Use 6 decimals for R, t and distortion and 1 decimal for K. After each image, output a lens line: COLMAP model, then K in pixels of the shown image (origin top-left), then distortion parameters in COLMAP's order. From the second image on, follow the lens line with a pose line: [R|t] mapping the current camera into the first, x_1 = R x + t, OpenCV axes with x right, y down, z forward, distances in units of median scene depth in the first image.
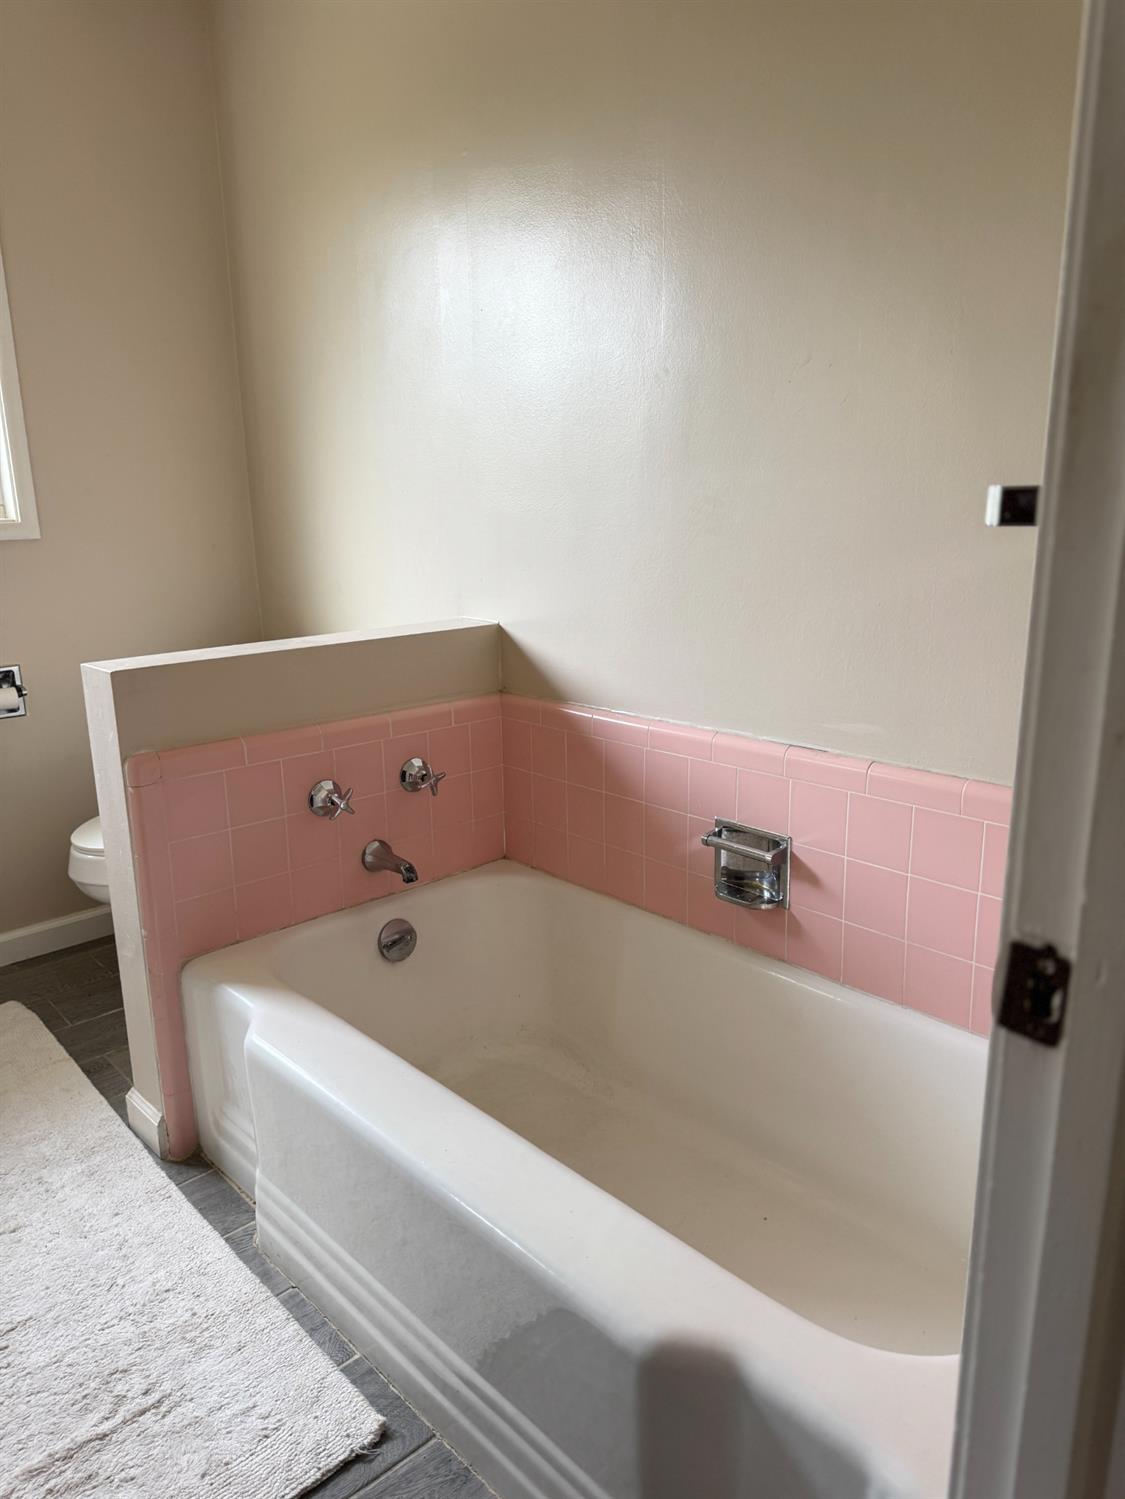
lens RADIAL K [[1060.7, 0, 567.2], [0, 1060.7, 751.8], [0, 0, 1]] dist [0.075629, -0.103724]
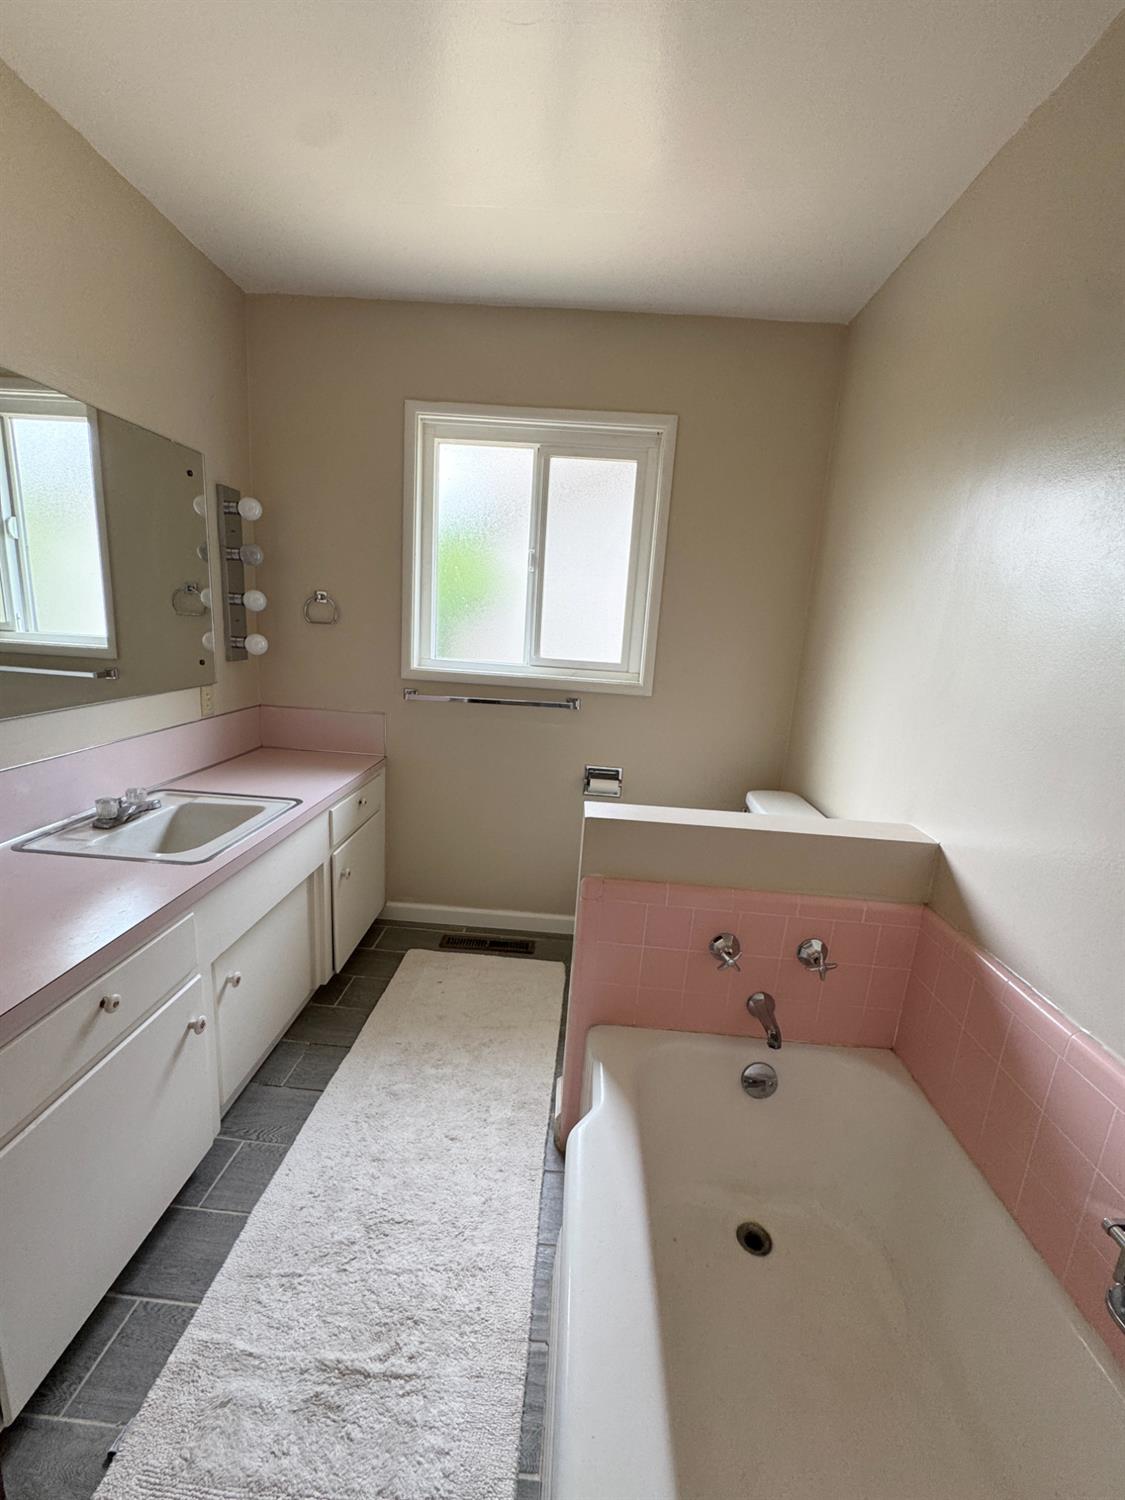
lens RADIAL K [[597.7, 0, 559.7], [0, 597.7, 753.7], [0, 0, 1]] dist [-0.002238, -0.000142]
pose [[0.700487, 0.214532, -0.680657, 0.061884], [-0.247243, 0.967635, 0.050537, -0.157117], [0.669469, 0.132888, 0.730857, 0.316623]]
